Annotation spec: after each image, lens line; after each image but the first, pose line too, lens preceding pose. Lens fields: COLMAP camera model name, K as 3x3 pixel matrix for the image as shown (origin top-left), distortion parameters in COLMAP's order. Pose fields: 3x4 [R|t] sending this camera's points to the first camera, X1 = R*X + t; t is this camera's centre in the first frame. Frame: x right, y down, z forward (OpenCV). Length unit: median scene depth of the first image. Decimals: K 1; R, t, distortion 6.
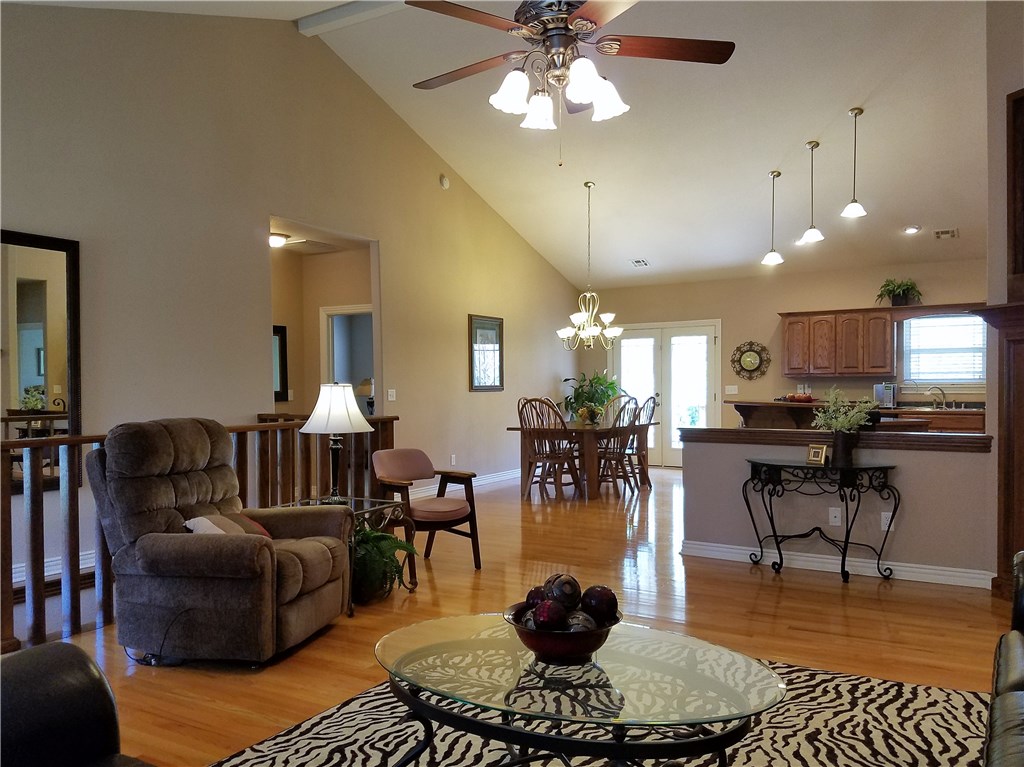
lens RADIAL K [[813.9, 0, 509.9], [0, 813.9, 403.1], [0, 0, 1]] dist [0.004966, 0.001747]
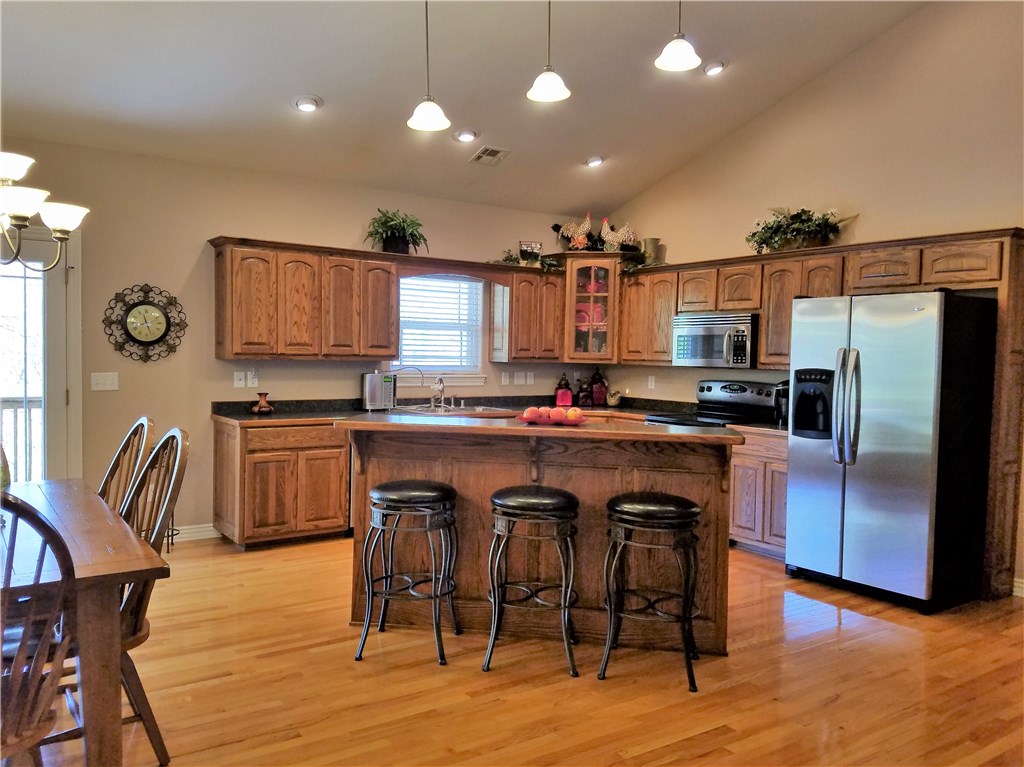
lens RADIAL K [[787.7, 0, 504.3], [0, 787.7, 408.3], [0, 0, 1]] dist [0.237076, -0.492852]
pose [[0.428939, -0.047791, 0.902069, -0.077964], [-0.002633, 0.998529, 0.054153, -0.033400], [-0.903330, -0.025604, 0.428182, 0.716749]]
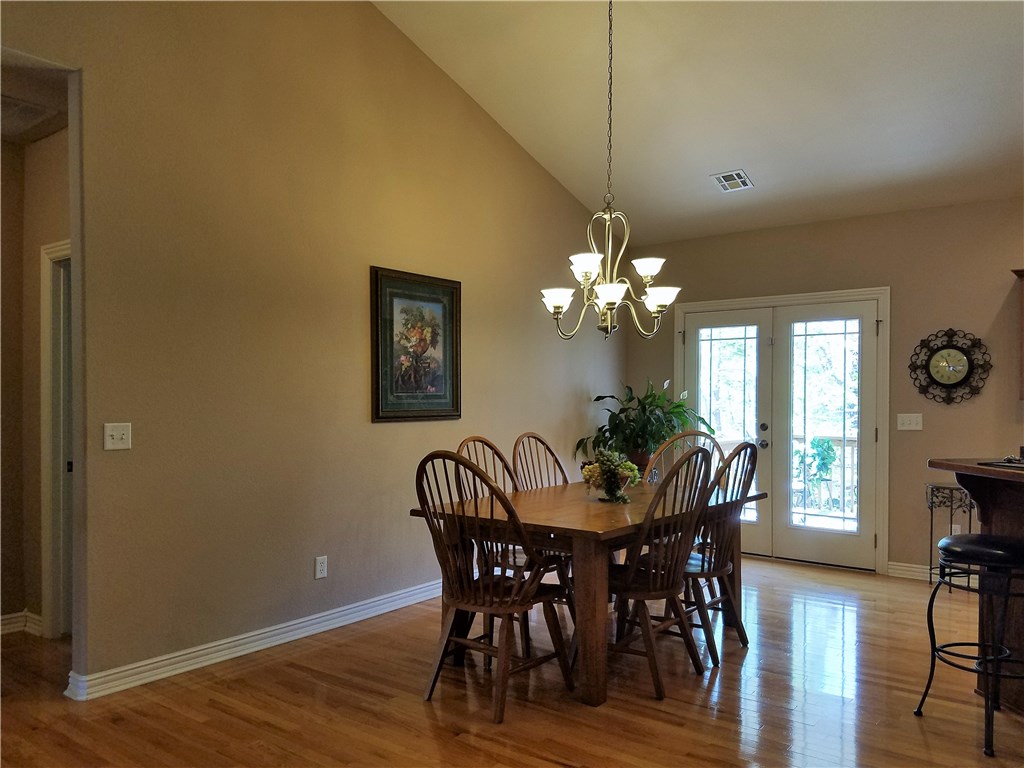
lens RADIAL K [[806.5, 0, 514.1], [0, 806.5, 404.2], [0, 0, 1]] dist [0.071519, -0.197942]
pose [[0.992068, 0.013892, -0.124933, 0.105184], [-0.015081, 0.999850, -0.008572, -0.023943], [0.124795, 0.010388, 0.992128, 0.558421]]
